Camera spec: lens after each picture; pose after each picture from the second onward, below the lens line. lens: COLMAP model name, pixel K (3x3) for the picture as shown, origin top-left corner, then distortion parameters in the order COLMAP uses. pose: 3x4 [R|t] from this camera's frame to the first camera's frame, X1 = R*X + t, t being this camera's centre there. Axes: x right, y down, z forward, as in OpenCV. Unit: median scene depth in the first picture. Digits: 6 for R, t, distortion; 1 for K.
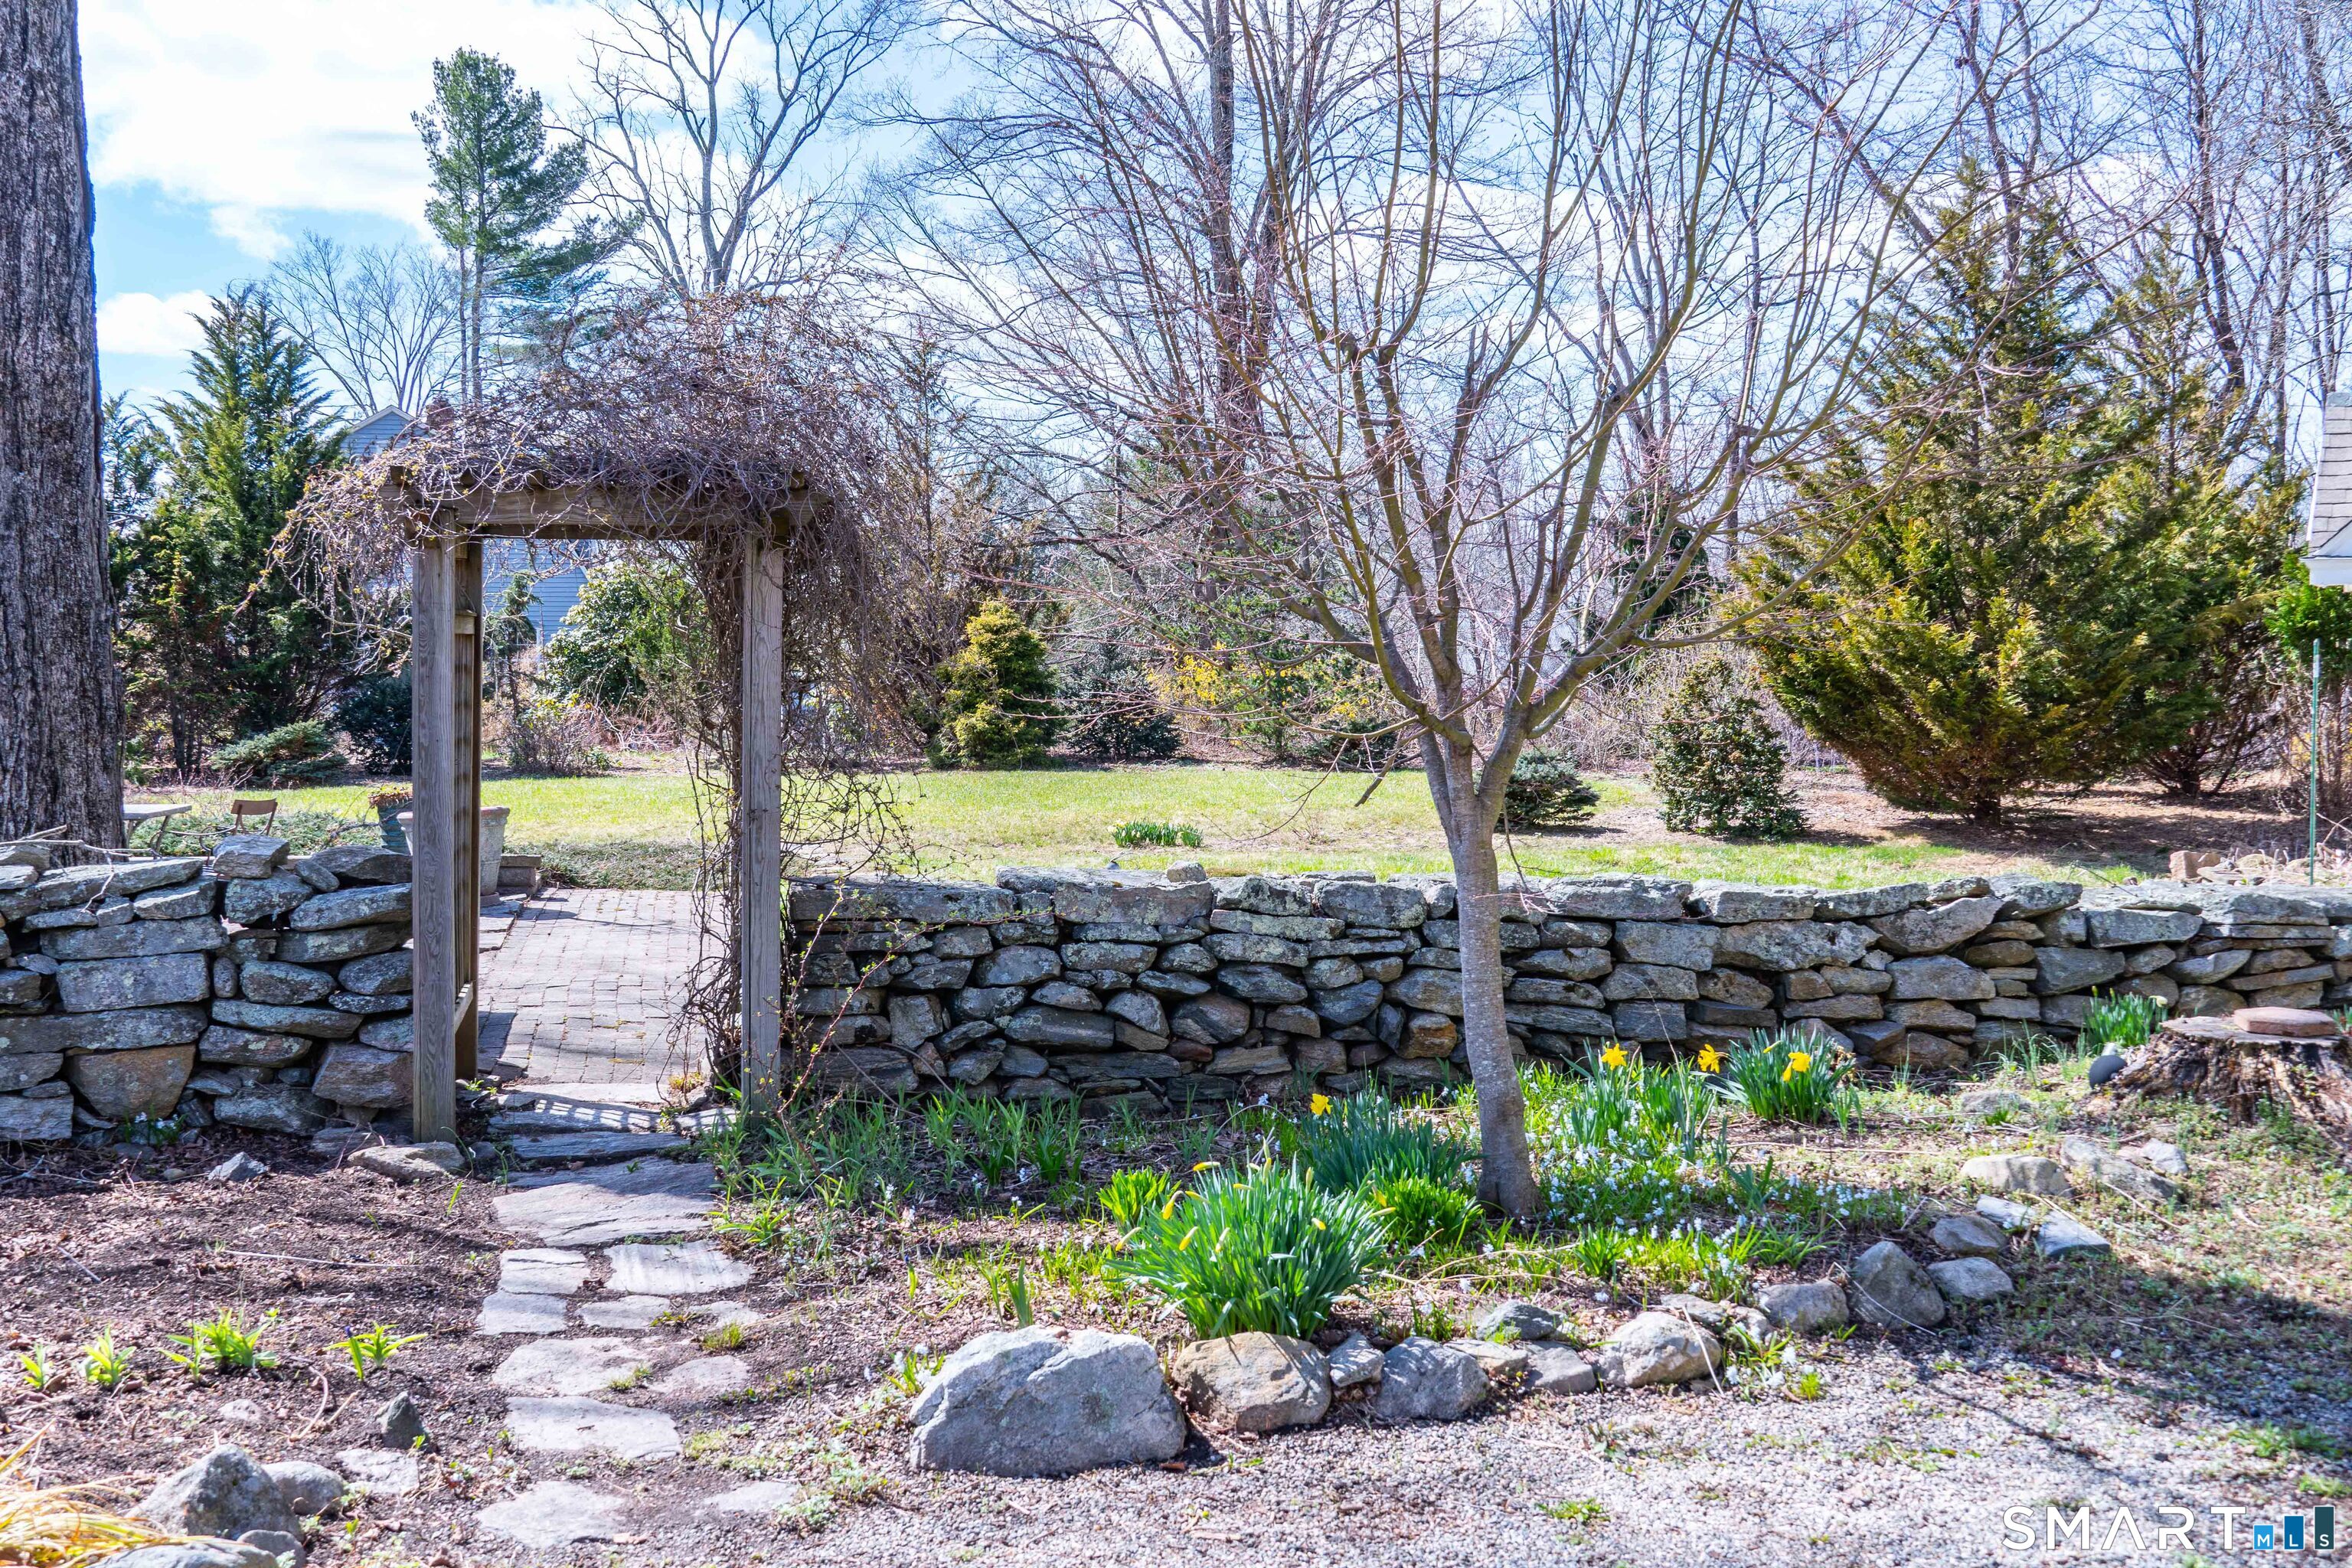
lens RADIAL K [[2582.9, 0, 1177.7], [0, 2582.9, 785.2], [0, 0, 1]] dist [-0.022732, 0.000000]
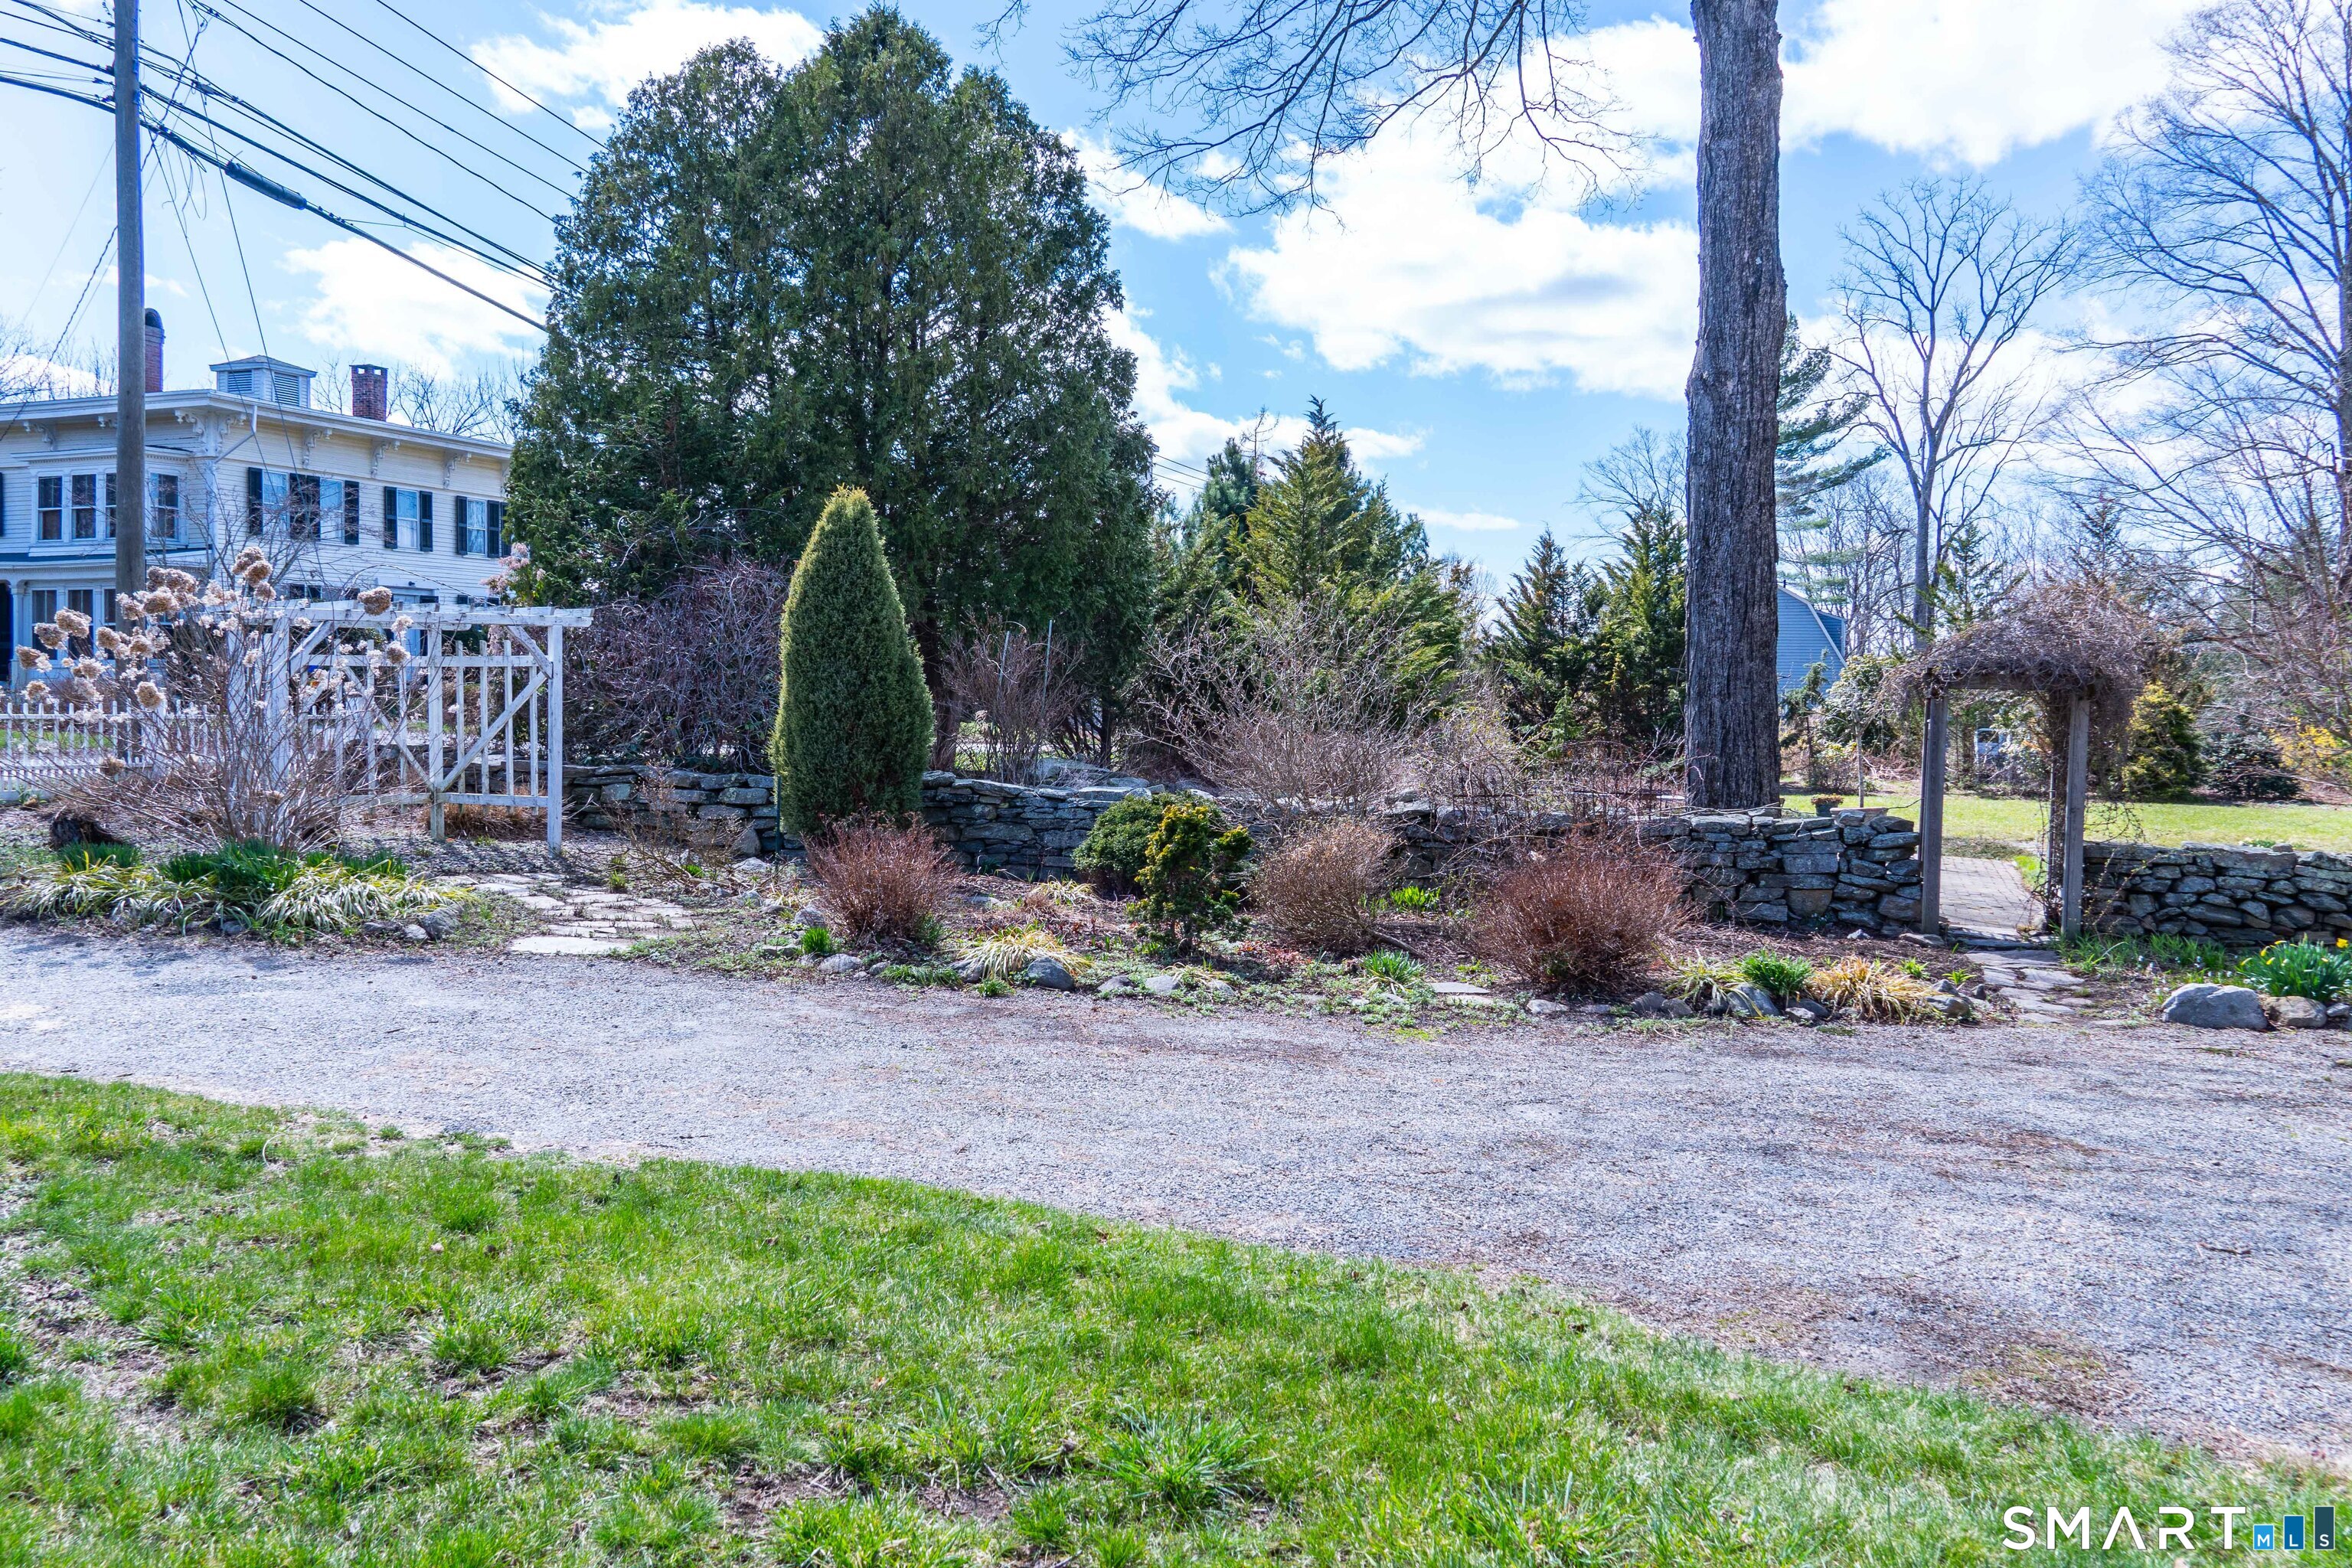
lens RADIAL K [[1786.5, 0, 1218.4], [0, 1786.5, 730.5], [0, 0, 1]] dist [-0.004584, -0.020066]
pose [[0.853046, 0.022612, -0.521345, 0.017512], [-0.042502, 0.998752, -0.026225, 0.012953], [0.520102, 0.044530, 0.852943, -0.730854]]
